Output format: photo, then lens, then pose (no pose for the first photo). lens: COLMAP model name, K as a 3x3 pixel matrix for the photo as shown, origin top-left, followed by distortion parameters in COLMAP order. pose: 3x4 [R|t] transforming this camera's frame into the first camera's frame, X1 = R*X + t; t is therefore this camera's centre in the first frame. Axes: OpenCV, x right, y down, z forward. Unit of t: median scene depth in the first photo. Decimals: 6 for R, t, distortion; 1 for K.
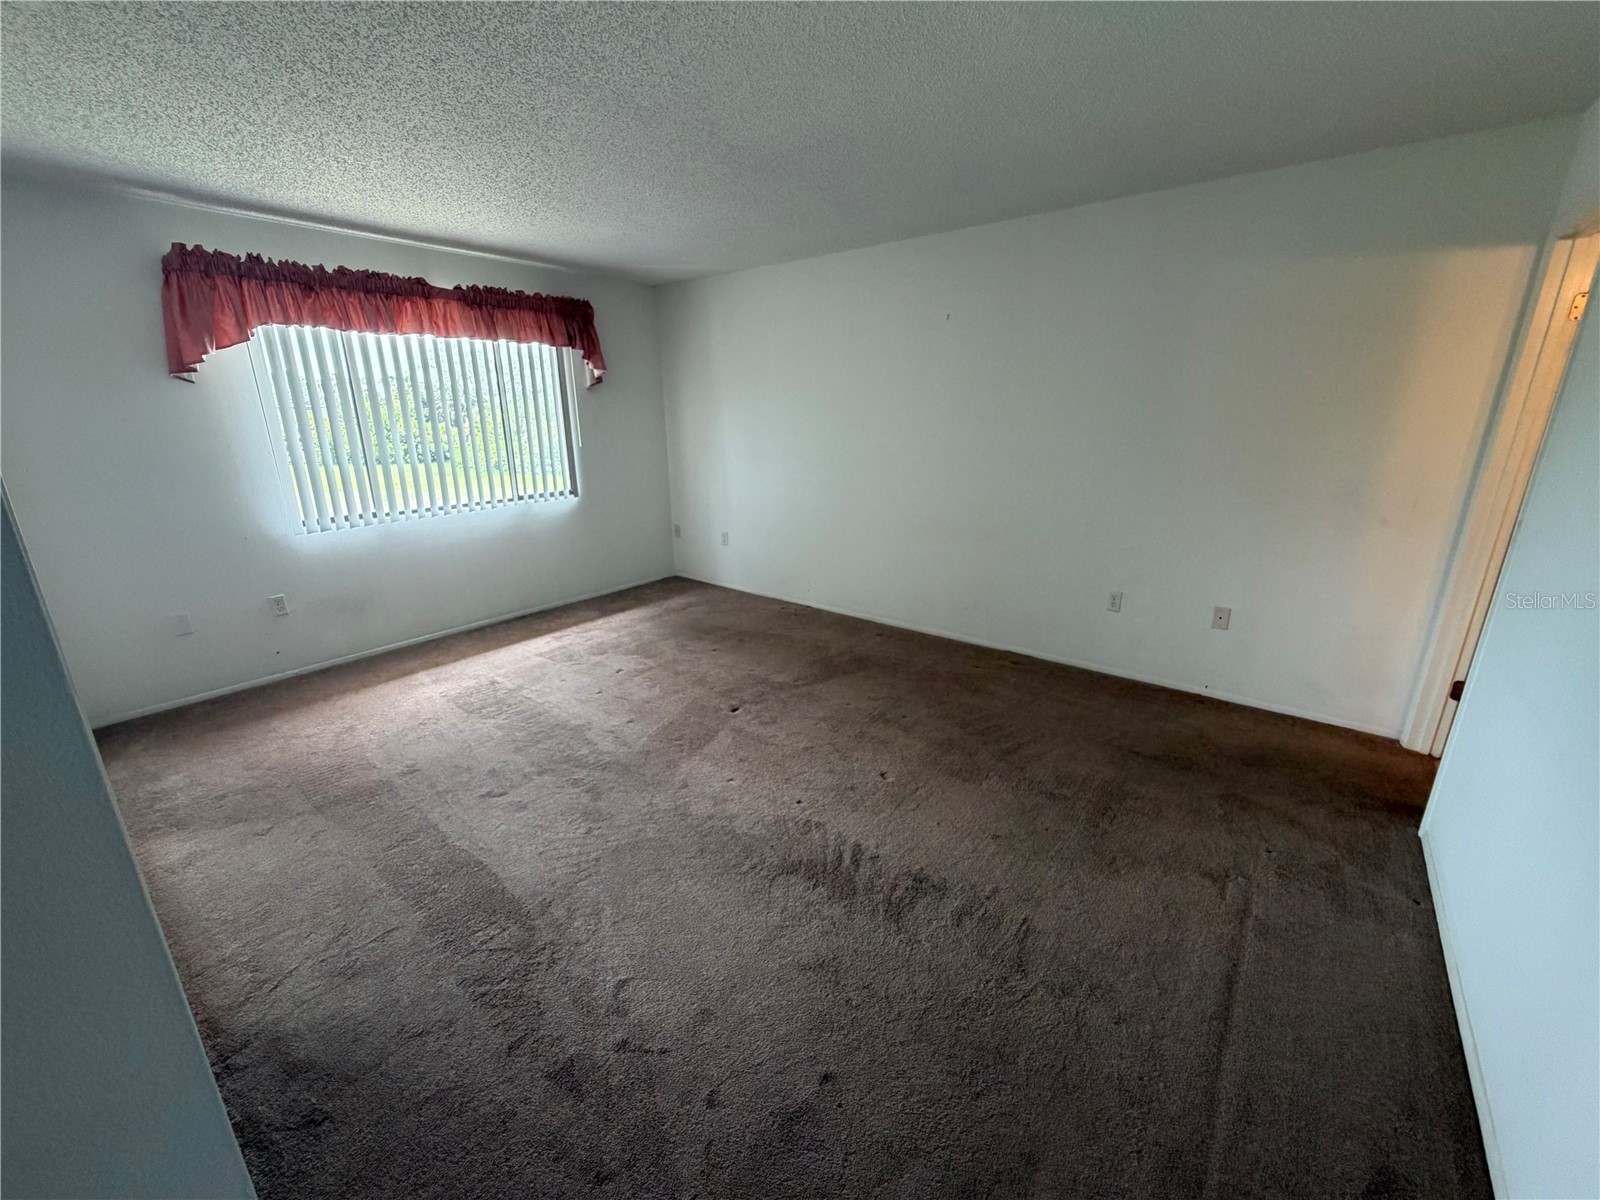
lens RADIAL K [[643.7, 0, 801.3], [0, 643.7, 591.2], [0, 0, 1]] dist [0.005048, 0.001056]
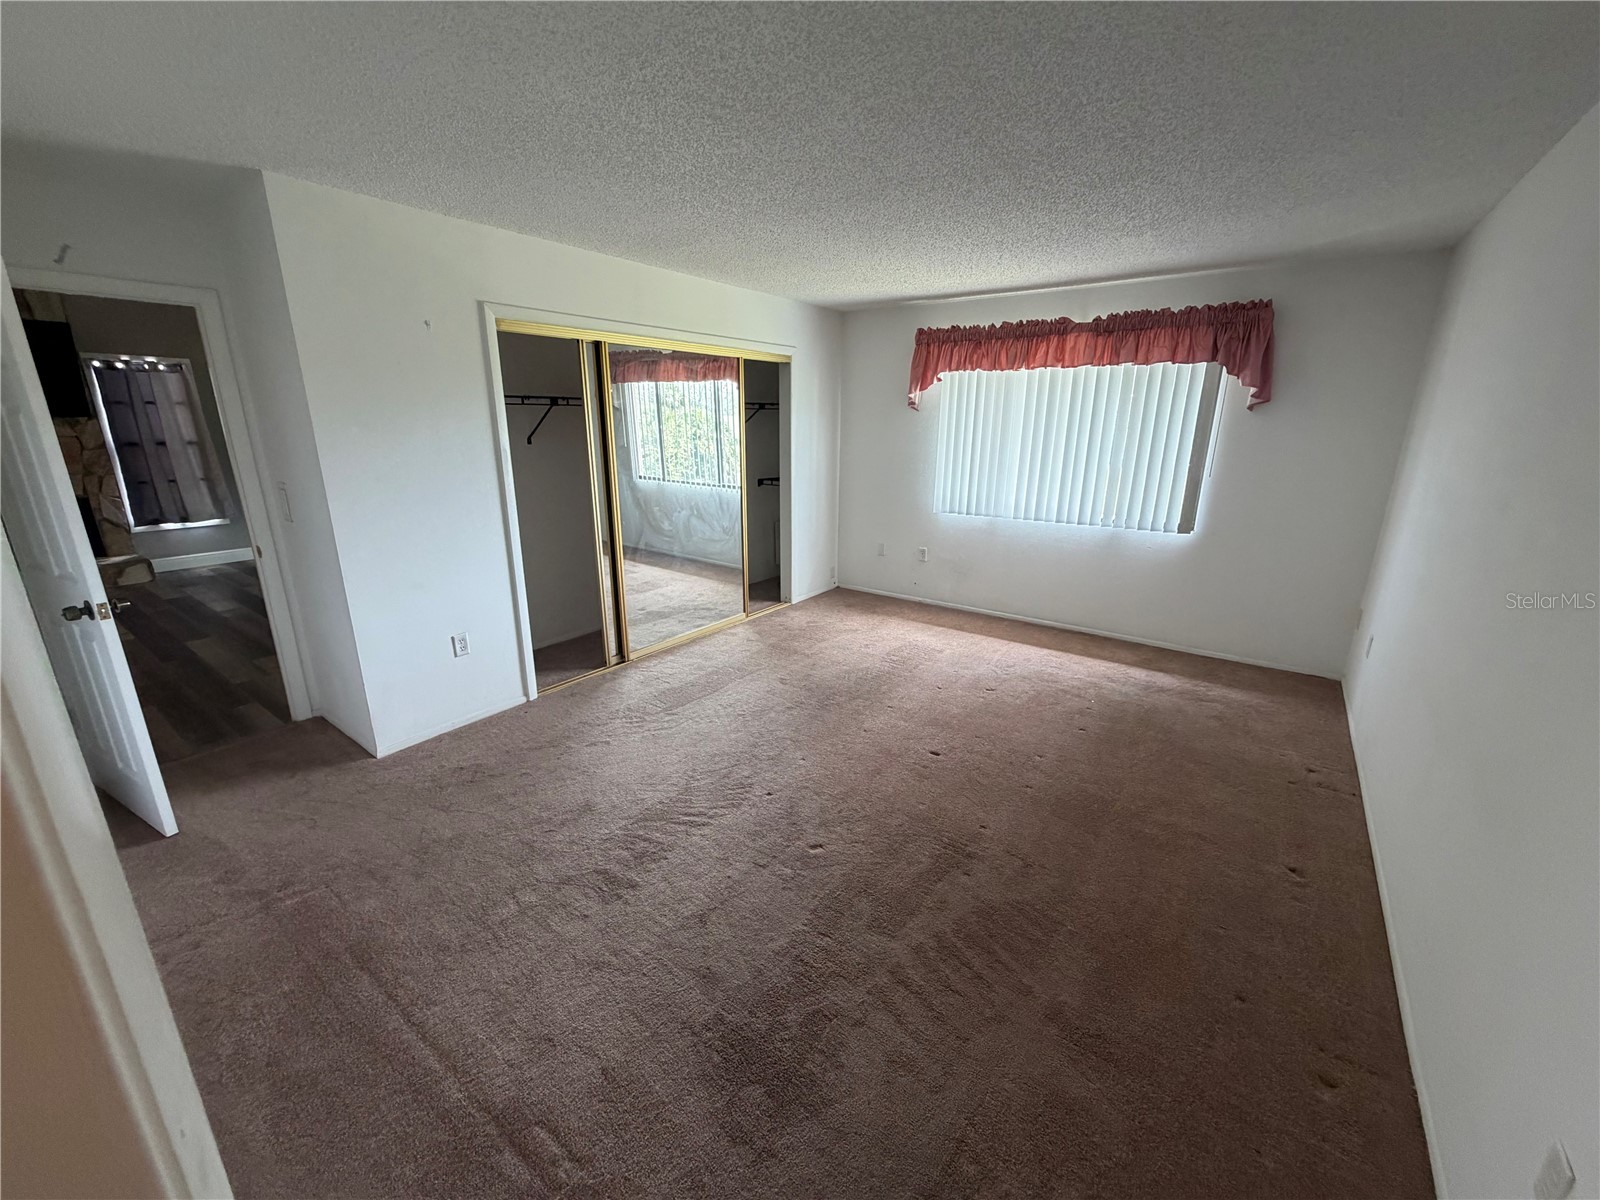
lens RADIAL K [[643.7, 0, 797.7], [0, 643.7, 591.3], [0, 0, 1]] dist [0.005048, 0.001056]
pose [[0.036558, 0.276037, -0.960452, 0.596052], [-0.281808, 0.924936, 0.255103, -0.180841], [0.958774, 0.261337, 0.111603, 0.509742]]
